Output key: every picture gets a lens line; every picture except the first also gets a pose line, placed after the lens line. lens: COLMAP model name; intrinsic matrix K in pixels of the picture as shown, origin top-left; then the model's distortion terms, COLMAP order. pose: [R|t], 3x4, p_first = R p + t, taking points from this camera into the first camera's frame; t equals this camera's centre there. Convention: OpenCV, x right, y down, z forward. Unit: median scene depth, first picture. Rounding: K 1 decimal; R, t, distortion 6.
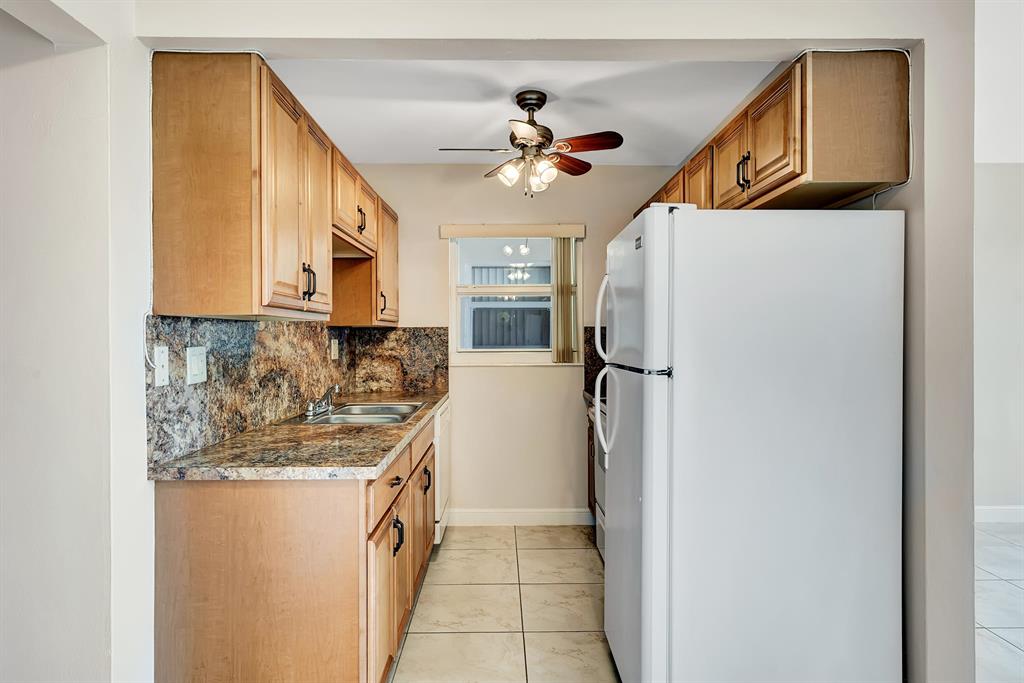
lens RADIAL K [[612.0, 0, 510.4], [0, 612.0, 332.1], [0, 0, 1]] dist [0.008865, 0.001240]
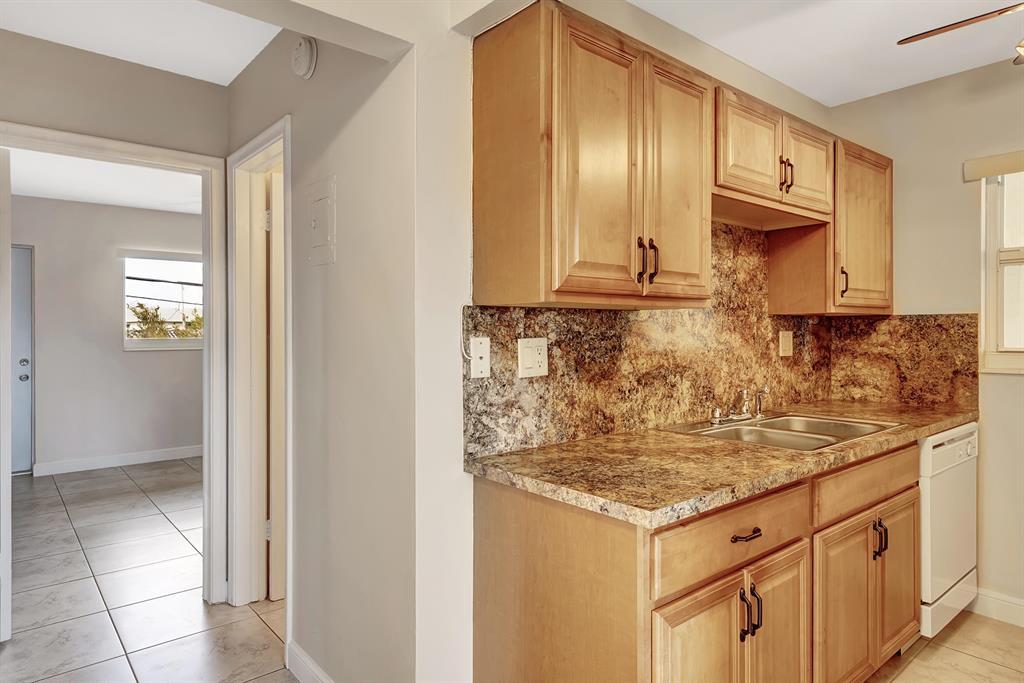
lens RADIAL K [[612.0, 0, 510.4], [0, 612.0, 332.1], [0, 0, 1]] dist [0.008865, 0.001240]
pose [[0.627534, 0.005417, -0.778570, 0.190880], [0.005171, 0.999925, 0.011126, 0.003570], [0.778572, -0.011008, 0.627459, 0.362963]]
